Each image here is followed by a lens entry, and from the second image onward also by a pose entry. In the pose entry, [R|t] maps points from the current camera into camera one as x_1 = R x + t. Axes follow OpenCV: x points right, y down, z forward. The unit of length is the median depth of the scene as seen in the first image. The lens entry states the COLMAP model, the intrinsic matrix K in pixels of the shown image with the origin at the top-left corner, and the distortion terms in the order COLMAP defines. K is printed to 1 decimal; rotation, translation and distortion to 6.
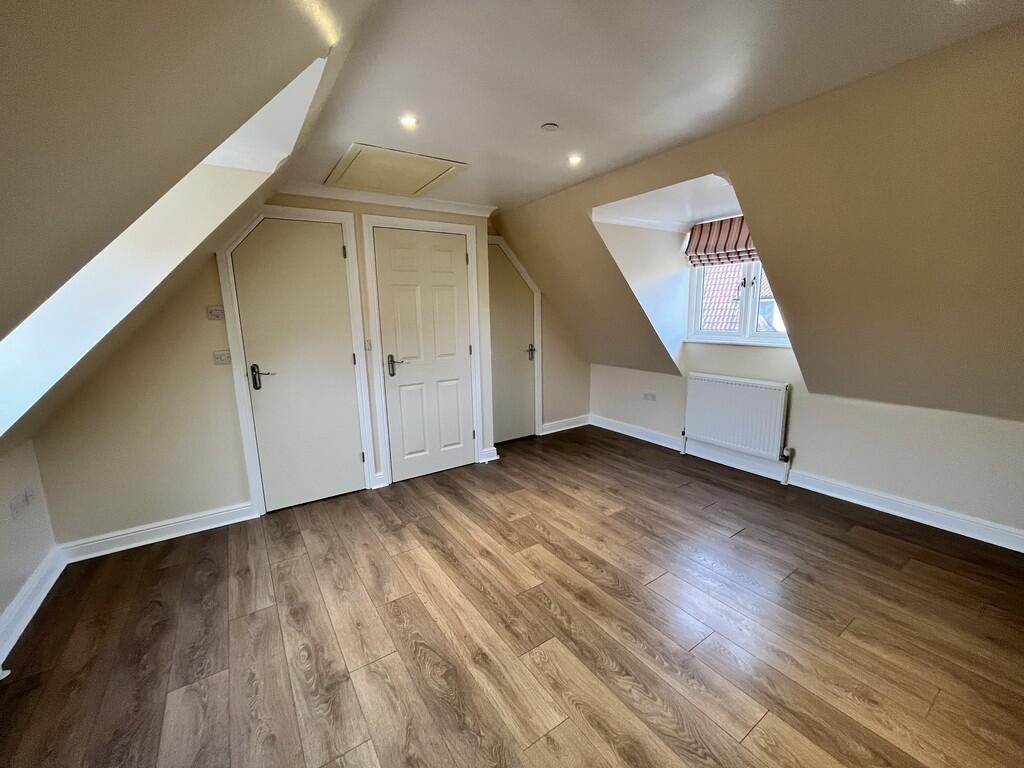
lens RADIAL K [[413.6, 0, 513.1], [0, 413.6, 383.6], [0, 0, 1]] dist [-0.002802, 0.000314]
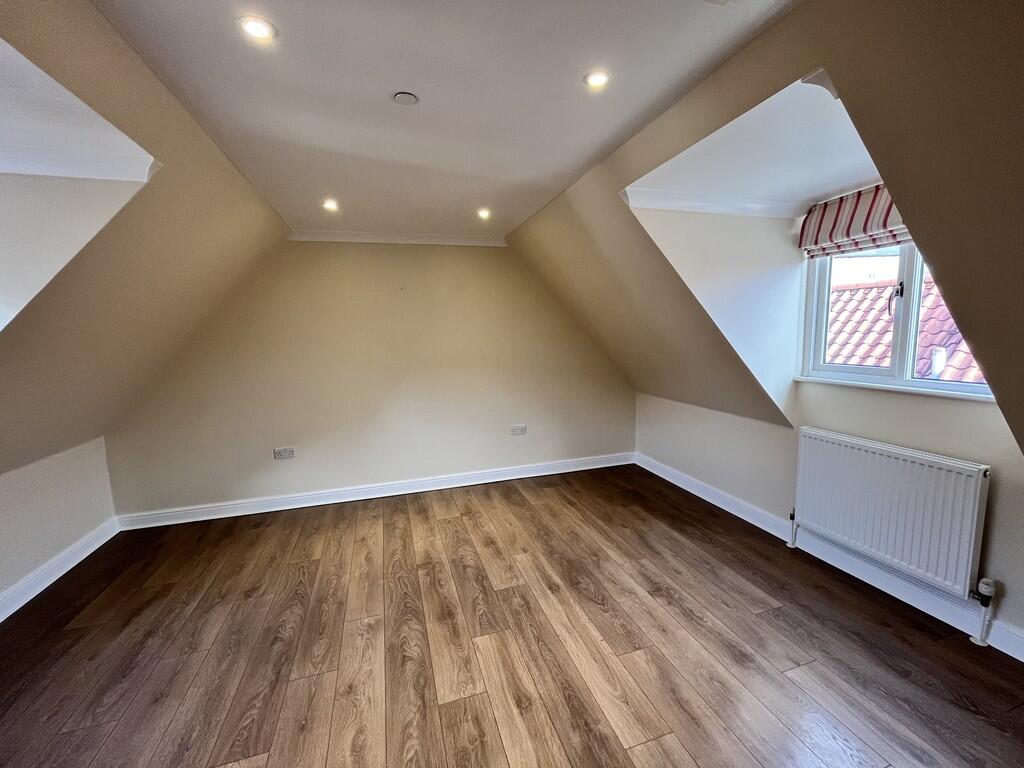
lens RADIAL K [[413.6, 0, 506.0], [0, 413.6, 382.2], [0, 0, 1]] dist [-0.002802, 0.000314]
pose [[-0.950347, 0.007017, 0.311112, -0.279264], [0.100183, 0.953420, 0.284524, -0.305769], [-0.294624, 0.301565, -0.906783, 1.616128]]
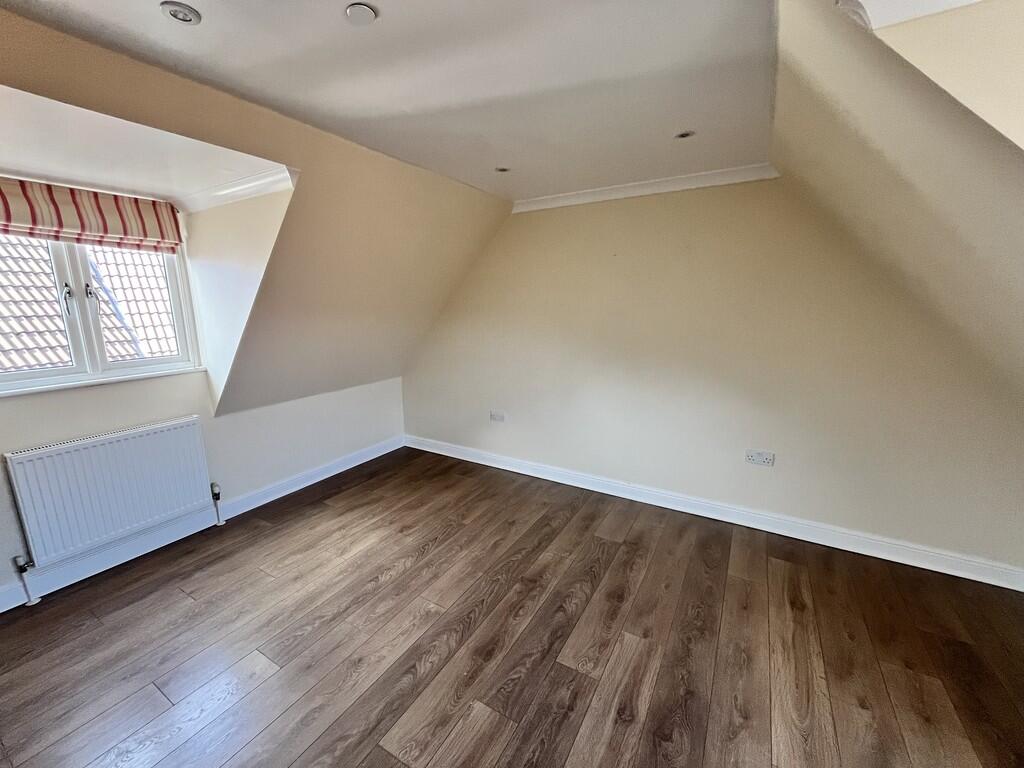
lens RADIAL K [[413.6, 0, 510.4], [0, 413.6, 381.4], [0, 0, 1]] dist [-0.002802, 0.000314]
pose [[-0.415658, -0.150477, 0.896987, -0.521889], [0.179631, 0.953211, 0.243149, -0.228477], [-0.891606, 0.262193, -0.369180, 1.057131]]
